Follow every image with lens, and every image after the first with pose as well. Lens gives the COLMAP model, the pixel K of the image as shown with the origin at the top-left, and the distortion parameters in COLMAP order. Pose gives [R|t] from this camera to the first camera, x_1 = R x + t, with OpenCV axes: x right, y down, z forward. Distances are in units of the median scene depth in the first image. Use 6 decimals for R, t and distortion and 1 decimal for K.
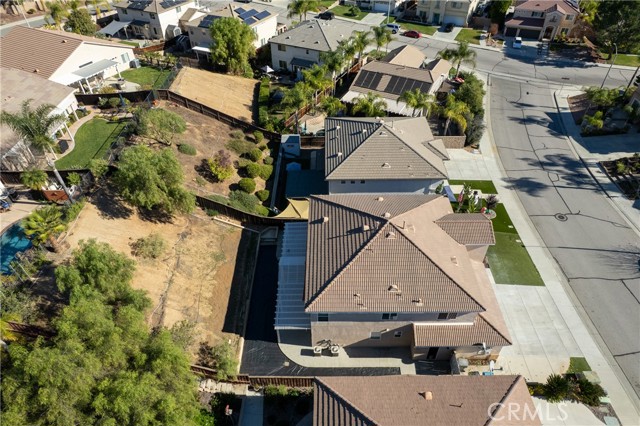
lens RADIAL K [[408.5, 0, 318.8], [0, 408.5, 219.9], [0, 0, 1]] dist [-0.072842, 0.064142]
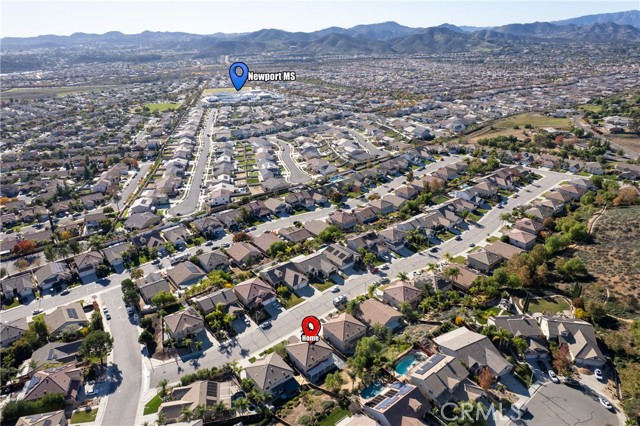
lens RADIAL K [[408.5, 0, 318.8], [0, 408.5, 219.9], [0, 0, 1]] dist [-0.072842, 0.064142]
pose [[-0.637016, -0.296129, 0.711701, -1.860386], [0.537876, 0.490602, 0.685565, -2.540528], [-0.552177, 0.819523, -0.153241, 0.324537]]
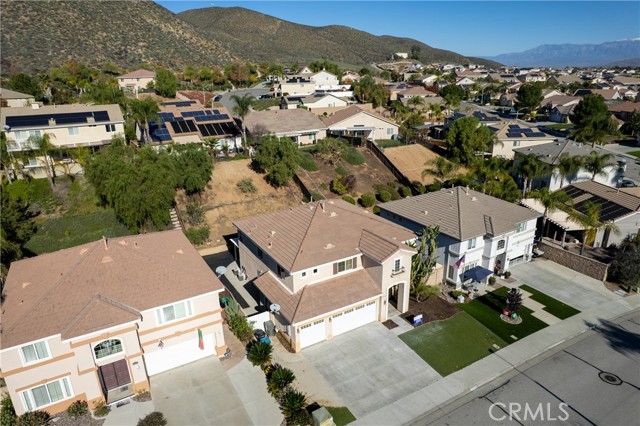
lens RADIAL K [[408.5, 0, 318.8], [0, 408.5, 219.9], [0, 0, 1]] dist [-0.072842, 0.064142]
pose [[0.521027, 0.302662, -0.798077, 0.741771], [-0.566383, 0.822099, -0.057994, 0.077969], [0.638546, 0.482234, 0.599758, 0.206225]]
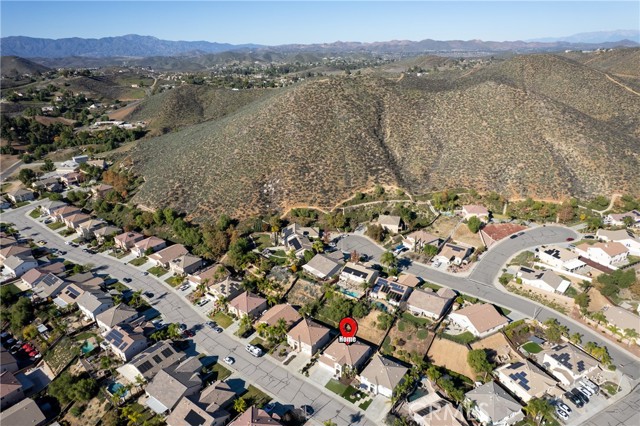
lens RADIAL K [[408.5, 0, 318.8], [0, 408.5, 219.9], [0, 0, 1]] dist [-0.072842, 0.064142]
pose [[-0.578656, 0.346713, -0.738205, 2.261897], [-0.526339, 0.532657, 0.662754, -2.518656], [0.622996, 0.772053, -0.125737, 0.170950]]
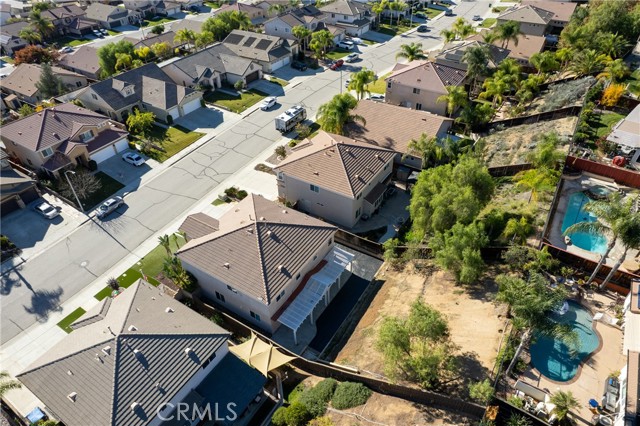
lens RADIAL K [[408.5, 0, 318.8], [0, 408.5, 219.9], [0, 0, 1]] dist [-0.072842, 0.064142]
pose [[-0.849465, -0.315257, 0.423111, -0.385474], [0.375670, 0.201734, 0.904531, -0.763388], [-0.370515, 0.927317, -0.052933, 0.650688]]
